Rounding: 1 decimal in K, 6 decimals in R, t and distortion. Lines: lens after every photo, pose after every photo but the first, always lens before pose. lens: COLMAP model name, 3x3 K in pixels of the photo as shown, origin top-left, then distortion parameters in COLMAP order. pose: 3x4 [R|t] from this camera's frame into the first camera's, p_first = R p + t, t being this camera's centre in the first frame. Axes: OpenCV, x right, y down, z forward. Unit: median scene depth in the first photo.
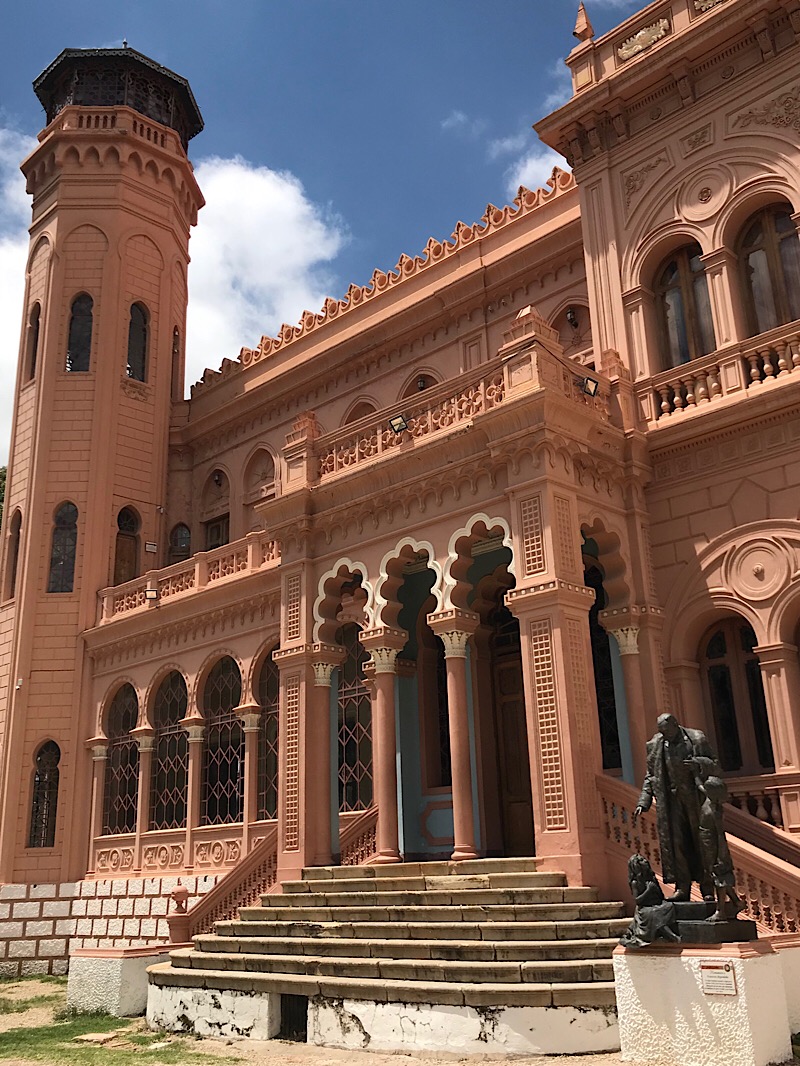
lens RADIAL K [[1064.6, 0, 398.9], [0, 1064.6, 489.2], [0, 0, 1]] dist [-0.001658, 0.015810]
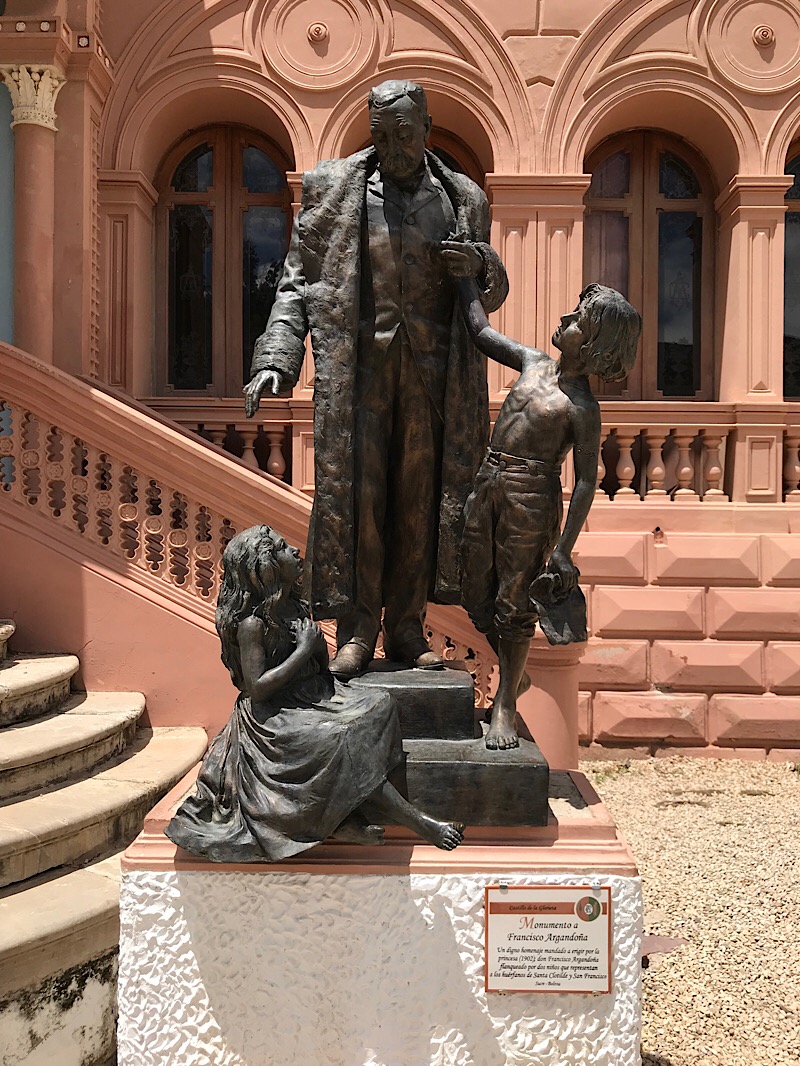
lens RADIAL K [[881.3, 0, 402.6], [0, 881.3, 525.8], [0, 0, 1]] dist [0.069786, -0.118160]
pose [[0.709951, 0.044475, 0.702845, 0.060461], [-0.272689, 0.937514, 0.216122, 0.196144], [-0.649315, -0.345095, 0.677716, 0.568297]]
